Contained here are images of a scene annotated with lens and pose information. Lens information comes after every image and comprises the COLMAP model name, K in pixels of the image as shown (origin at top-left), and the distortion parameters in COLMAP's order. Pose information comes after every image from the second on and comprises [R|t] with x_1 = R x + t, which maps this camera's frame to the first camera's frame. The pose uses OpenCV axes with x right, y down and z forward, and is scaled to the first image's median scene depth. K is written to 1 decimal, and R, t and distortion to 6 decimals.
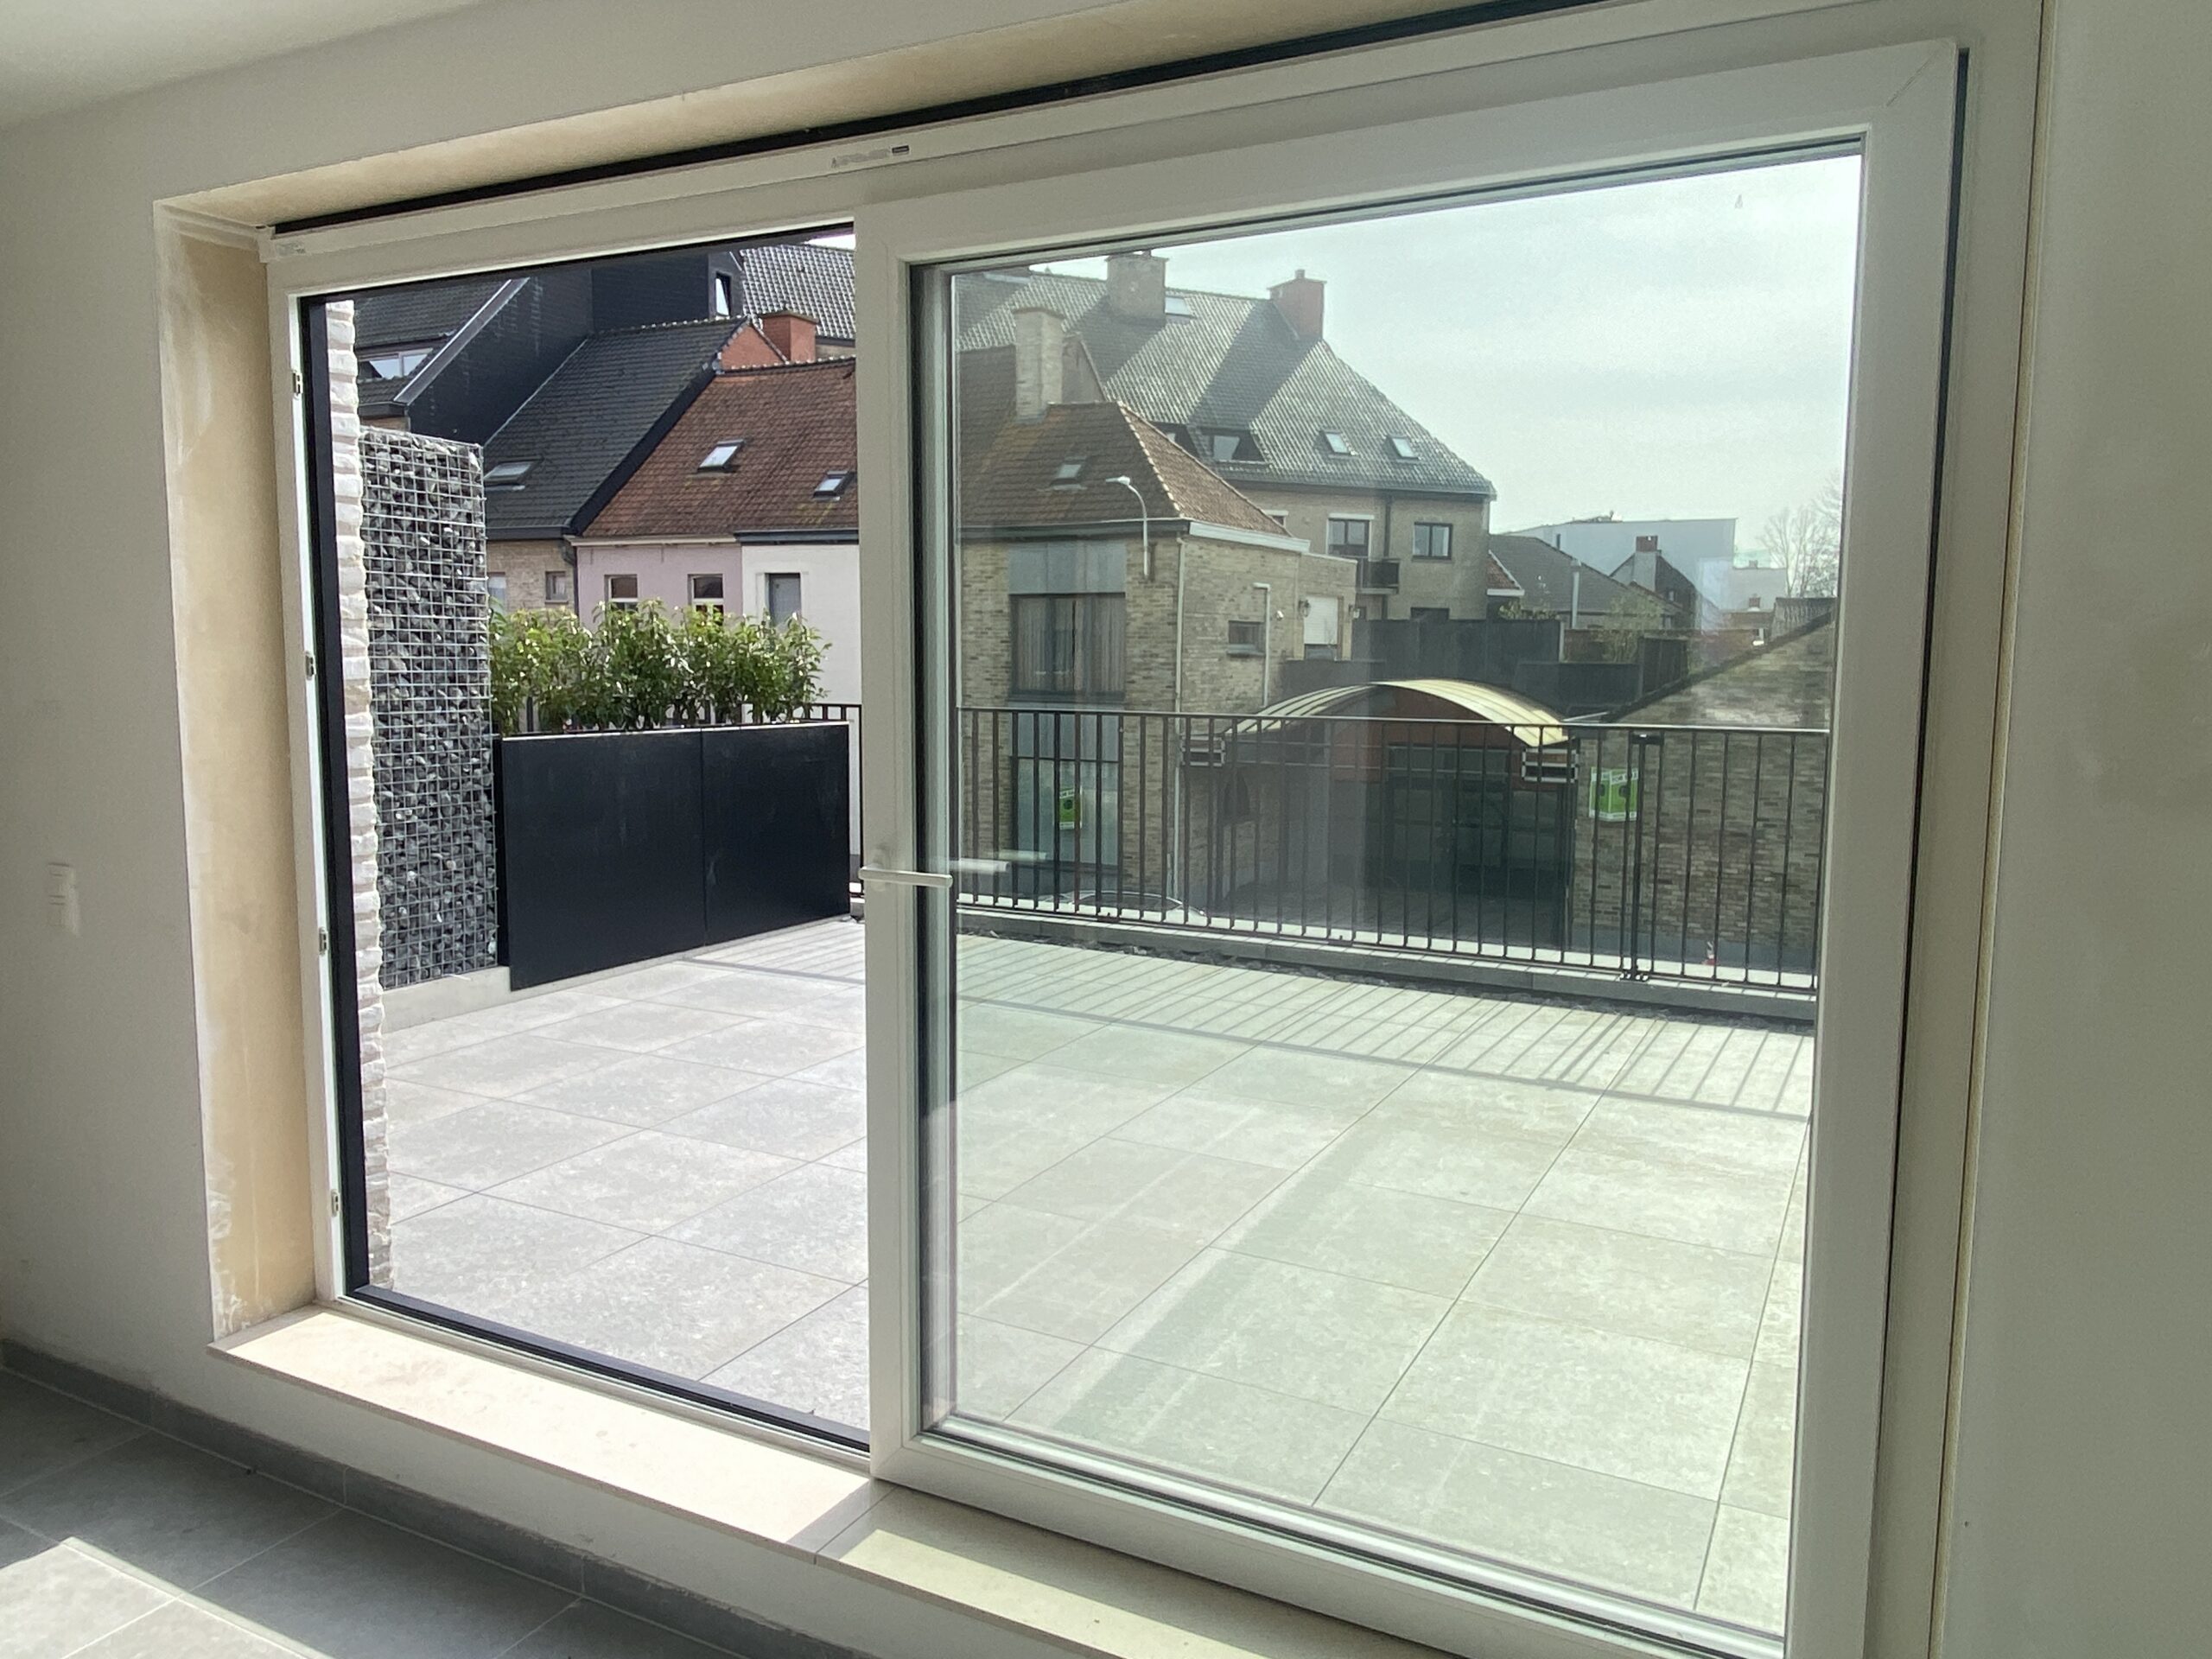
lens RADIAL K [[1586.4, 0, 1106.0], [0, 1586.4, 829.5], [0, 0, 1]] dist [0.030925, 0.001642]
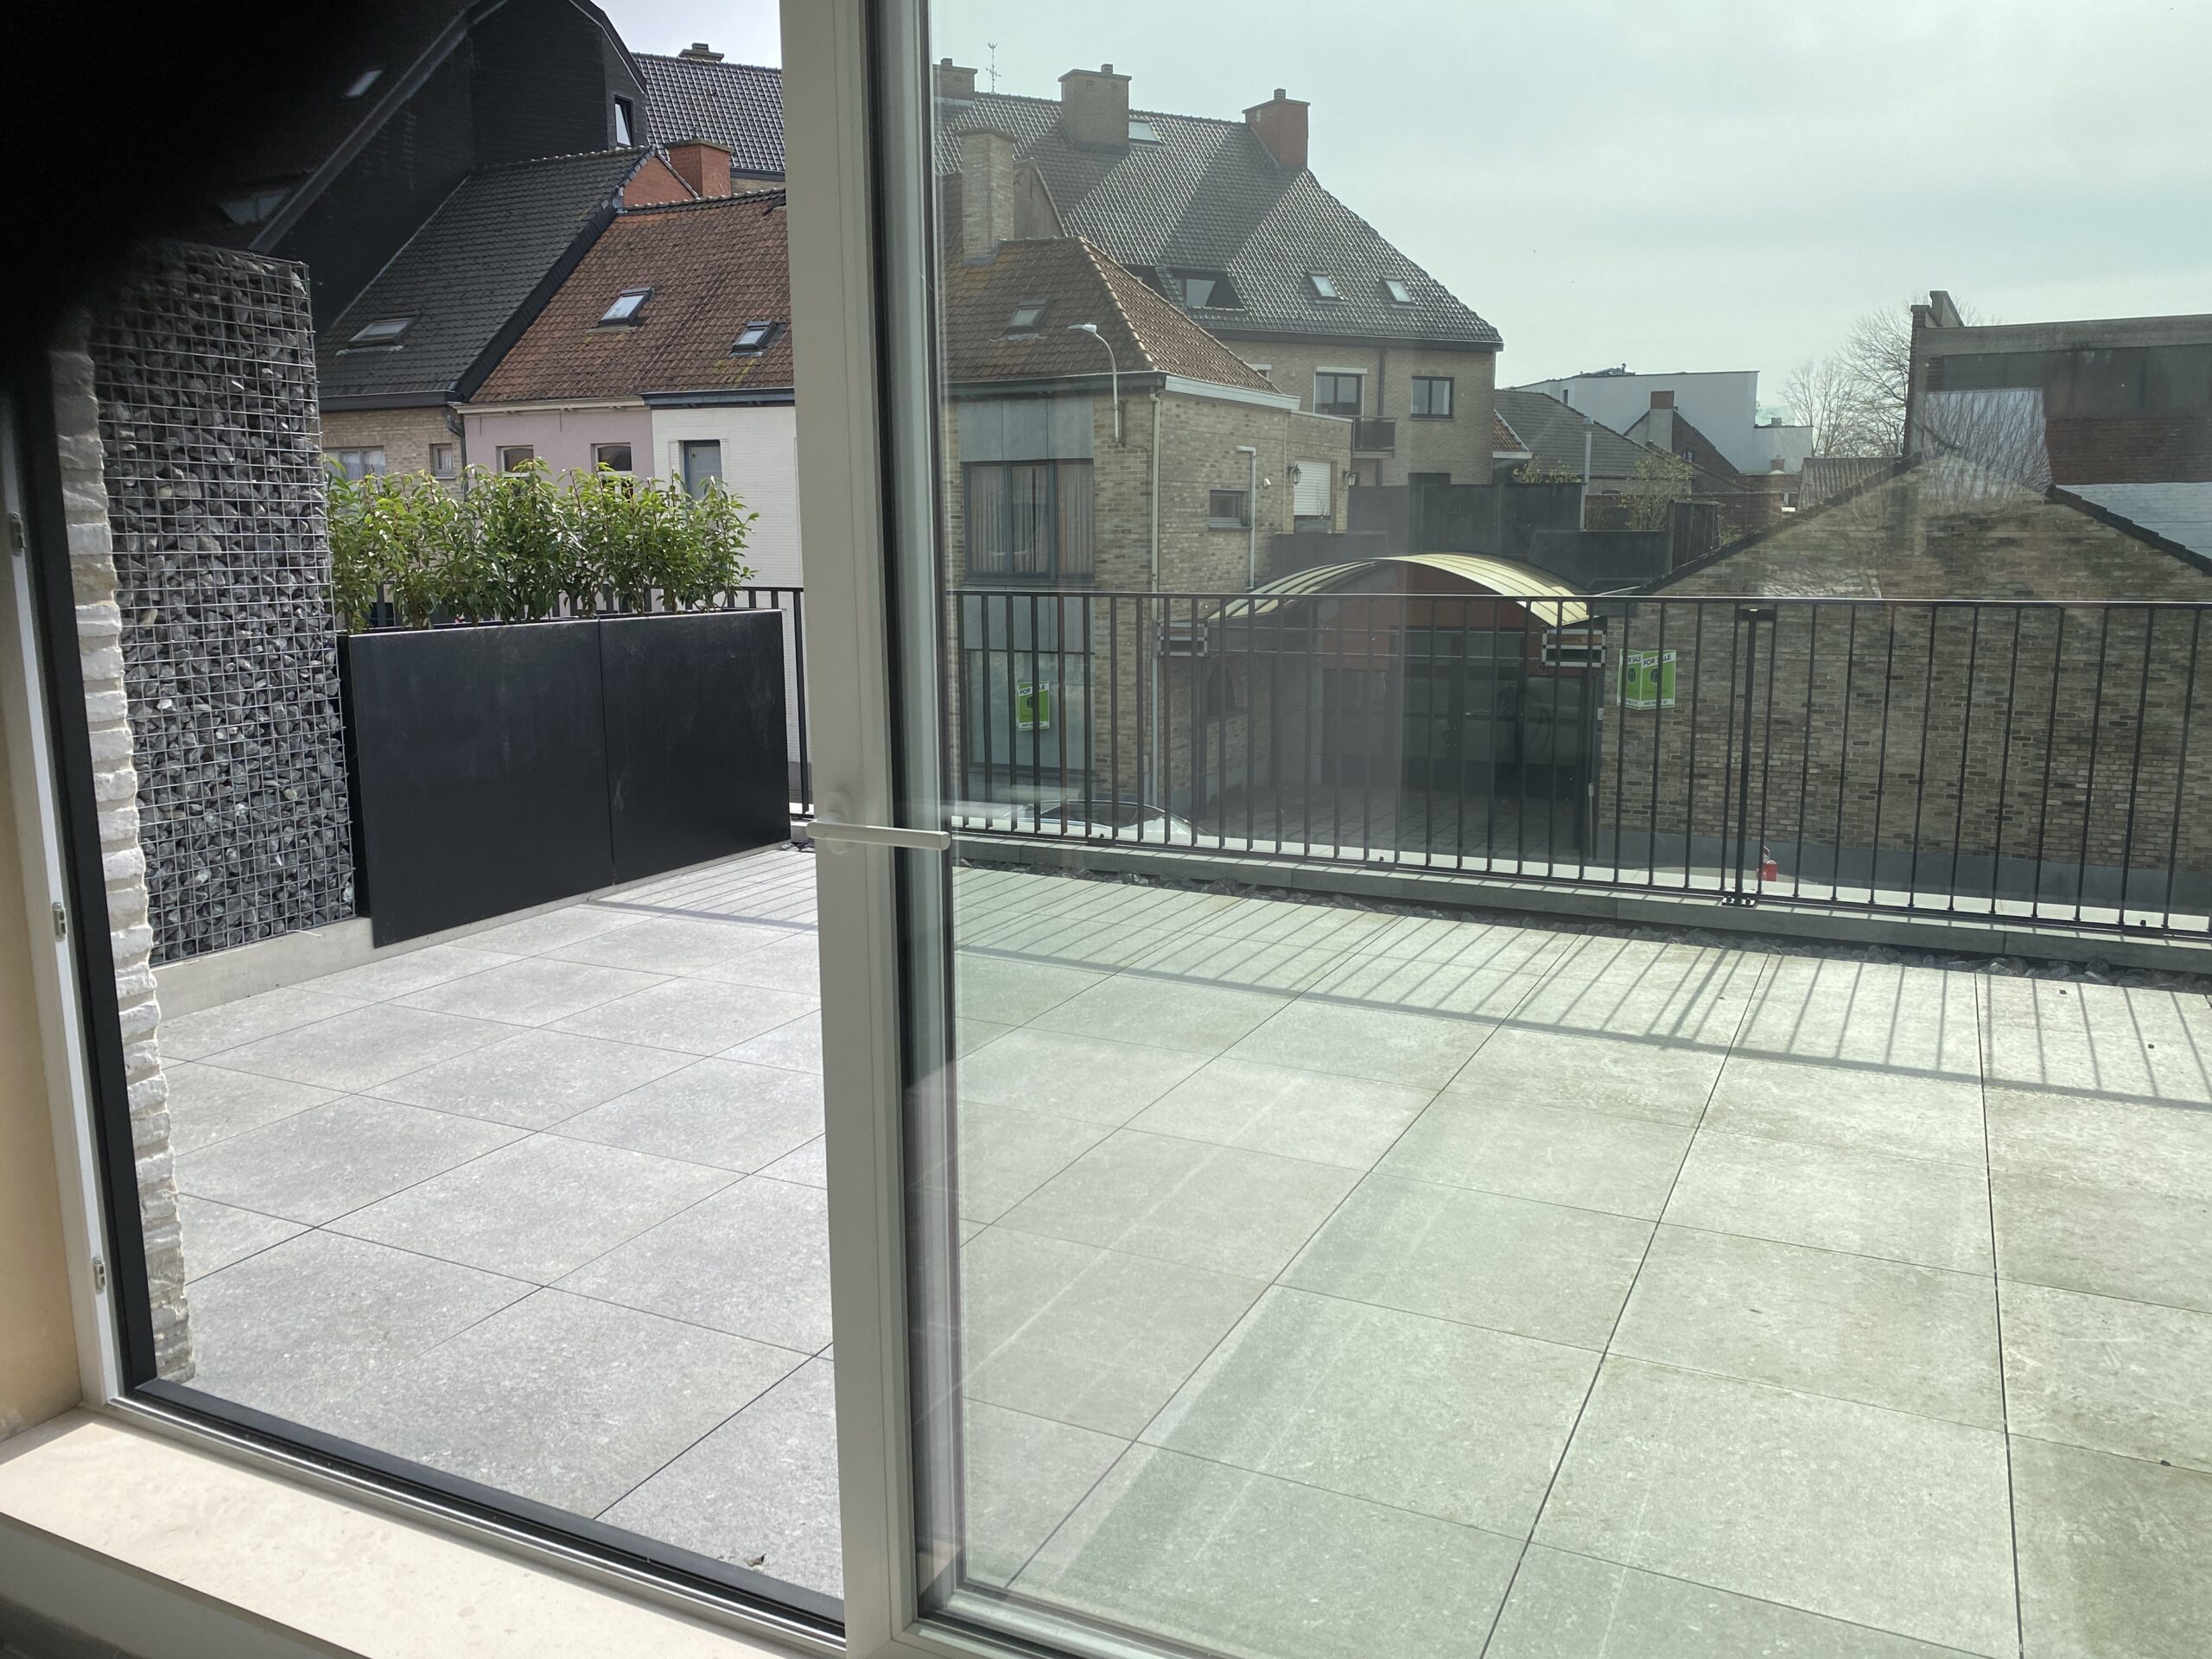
lens RADIAL K [[1728.7, 0, 1106.0], [0, 1728.7, 829.5], [0, 0, 1]] dist [0.007357, -0.003571]
pose [[0.999576, -0.018626, 0.022396, -0.019942], [0.017251, 0.998045, 0.060065, -0.005380], [-0.023471, -0.059653, 0.997943, 0.117696]]
